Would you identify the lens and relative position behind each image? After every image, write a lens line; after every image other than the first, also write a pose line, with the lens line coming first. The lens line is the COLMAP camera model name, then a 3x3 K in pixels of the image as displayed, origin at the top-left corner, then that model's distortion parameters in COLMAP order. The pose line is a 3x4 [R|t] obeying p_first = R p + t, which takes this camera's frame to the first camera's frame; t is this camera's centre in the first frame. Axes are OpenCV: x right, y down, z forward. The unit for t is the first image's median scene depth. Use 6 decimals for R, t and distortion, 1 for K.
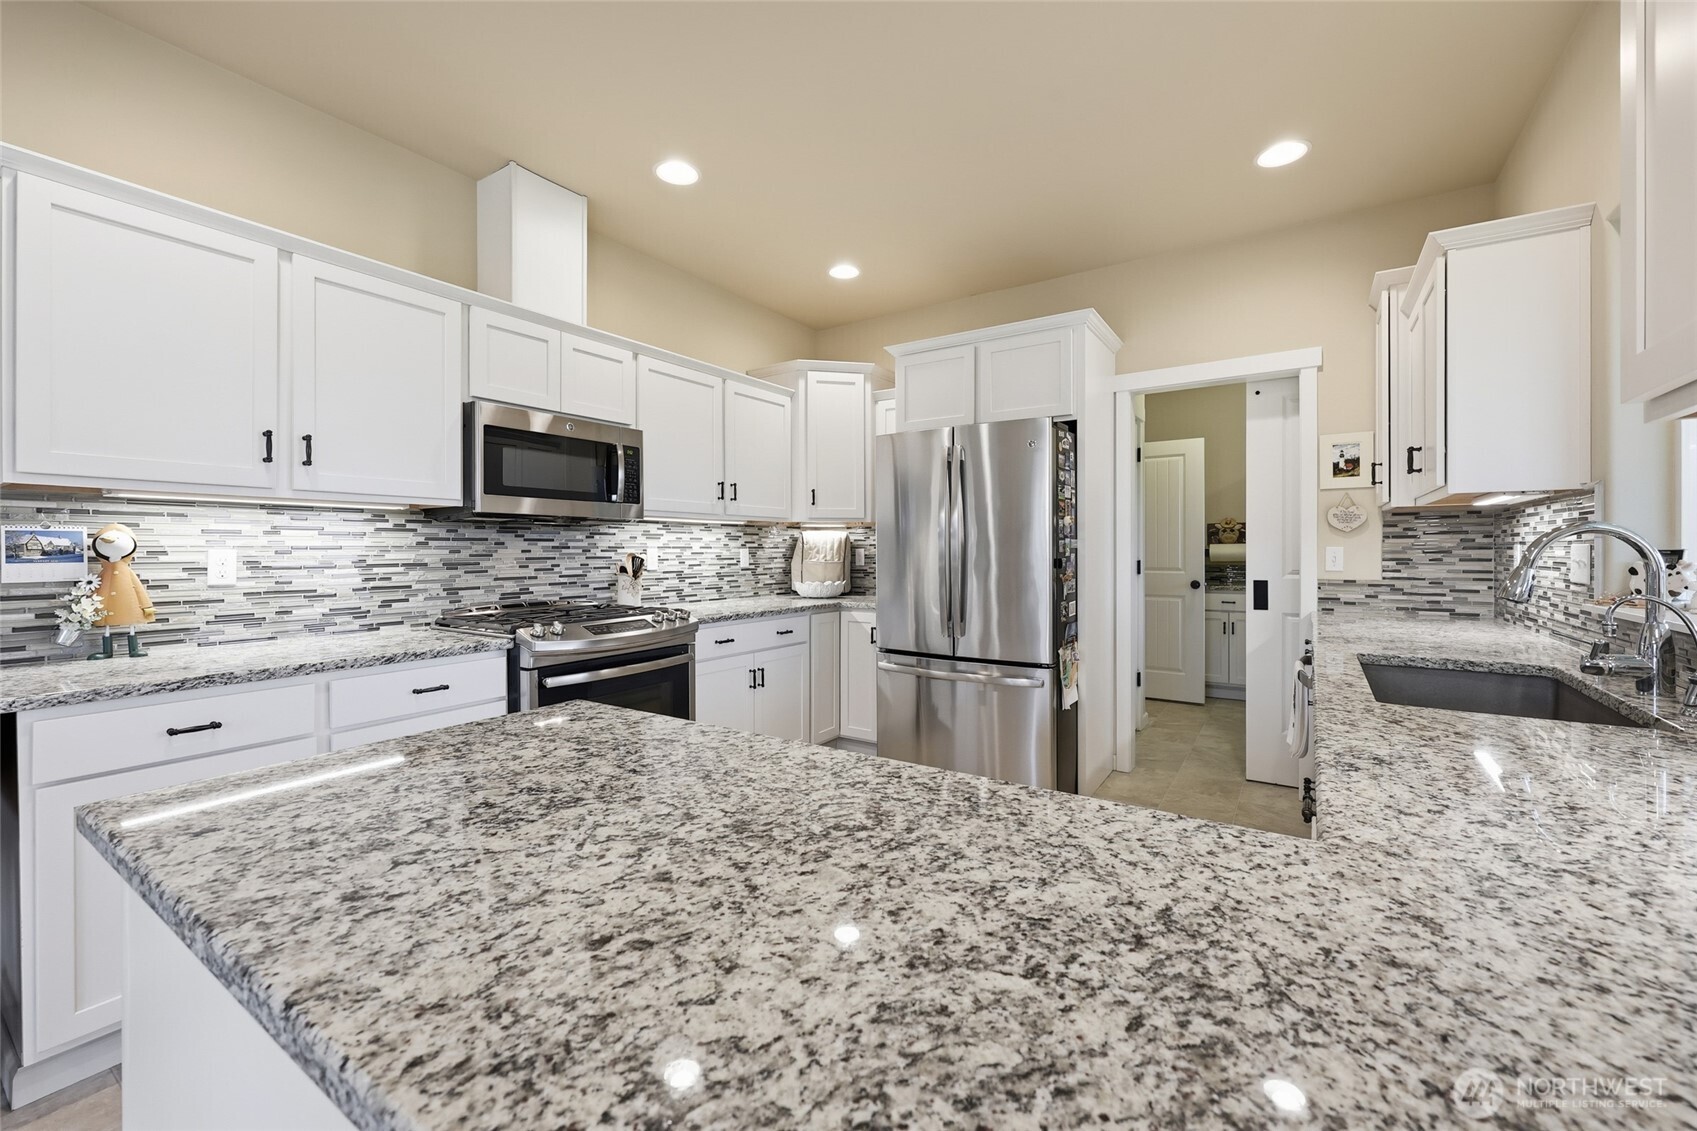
lens RADIAL K [[679.3, 0, 851.6], [0, 679.3, 550.0], [0, 0, 1]] dist [0.000551, -0.000015]
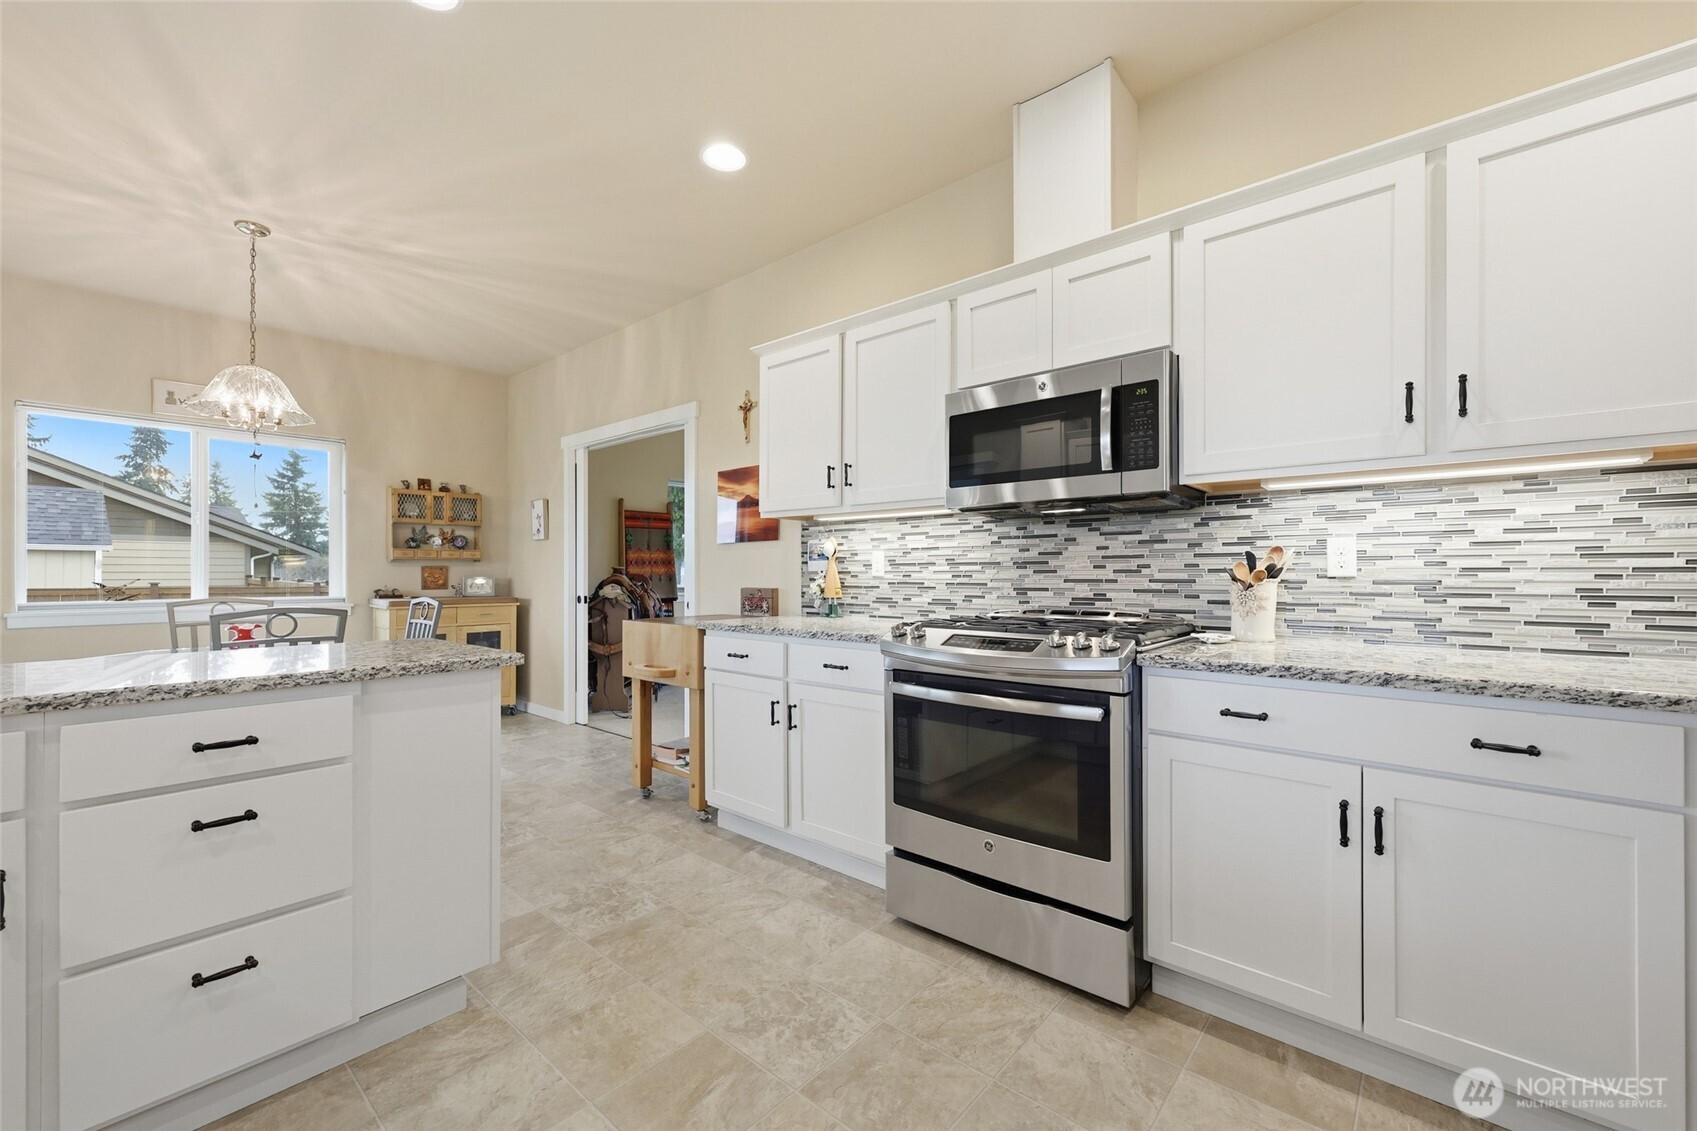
lens RADIAL K [[672.4, 0, 851.4], [0, 672.4, 569.9], [0, 0, 1]] dist [0.000544, 0.000038]
pose [[-0.122227, -0.004144, -0.992494, 0.353813], [-0.000767, 0.999991, -0.004081, 0.031886], [0.992502, 0.000262, -0.122229, 0.810534]]
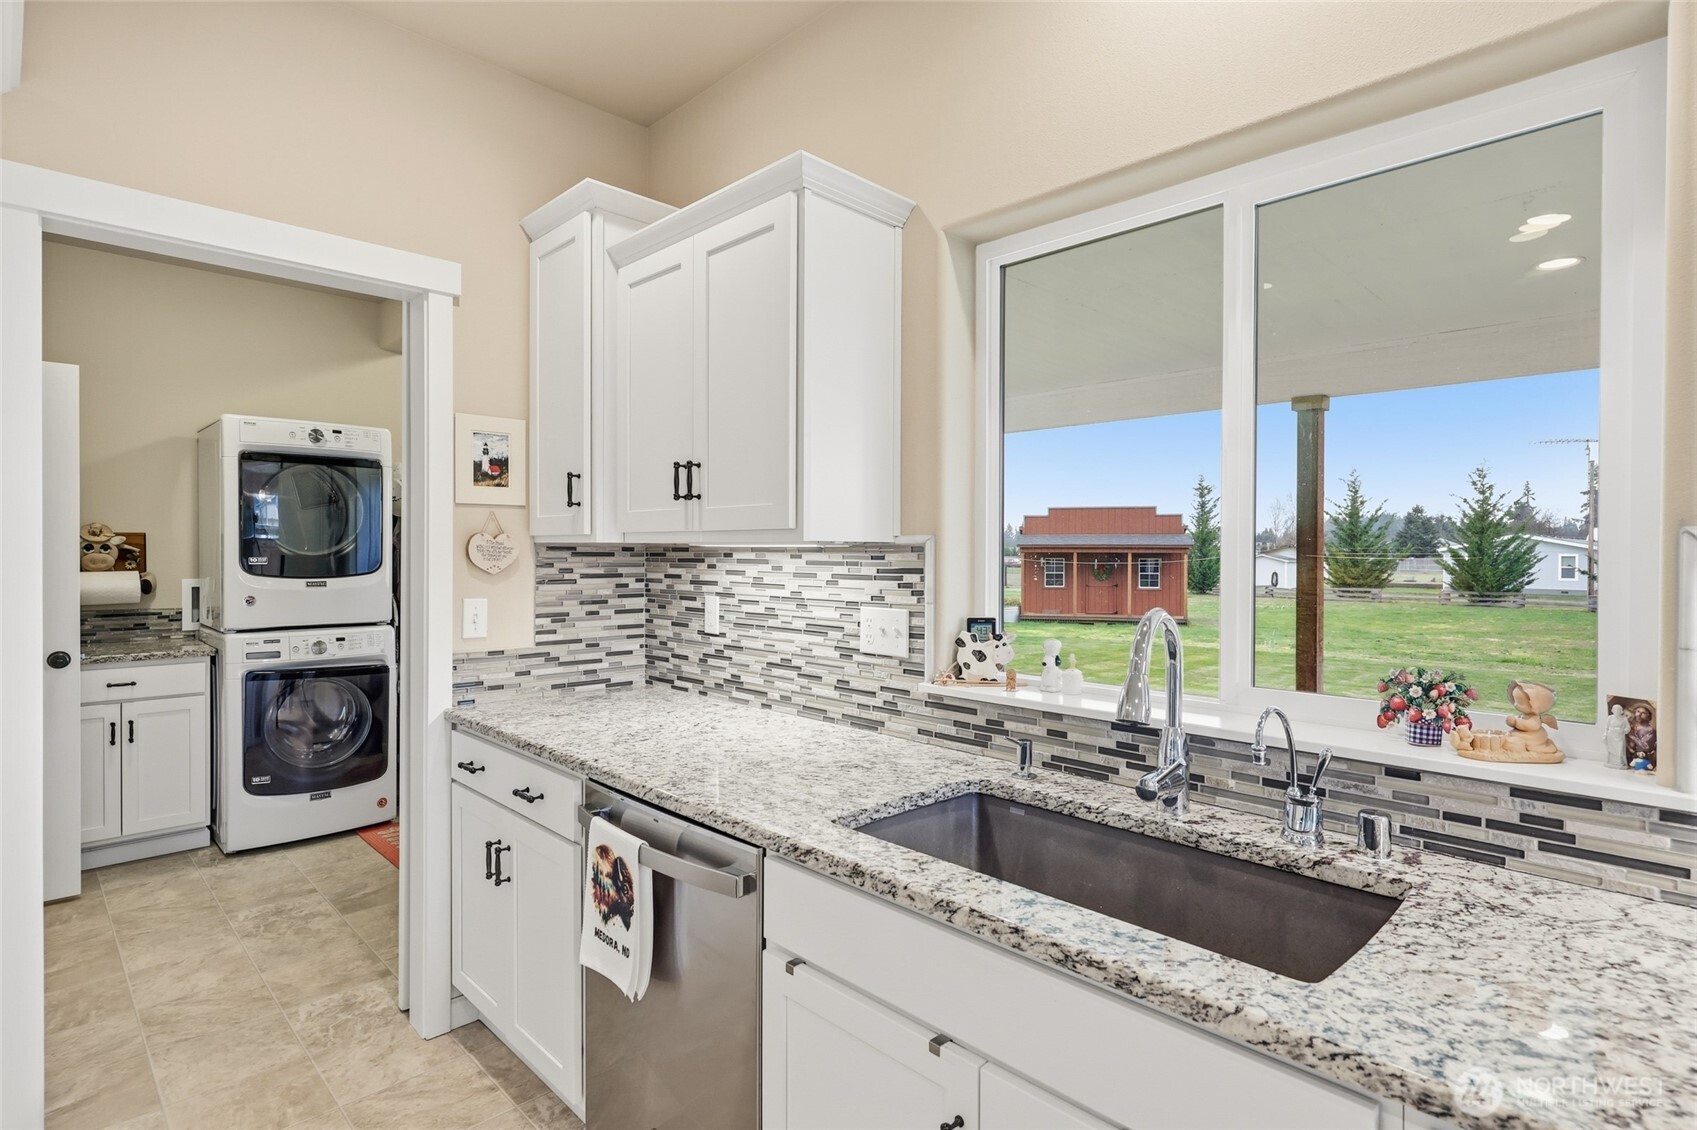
lens RADIAL K [[852.6, 0, 850.8], [0, 852.6, 560.2], [0, 0, 1]] dist [0.002179, 0.000335]
pose [[0.202390, -0.005151, 0.979291, 0.025189], [-0.003767, 0.999975, 0.006039, -0.047795], [-0.979298, -0.004911, 0.202365, 0.539654]]
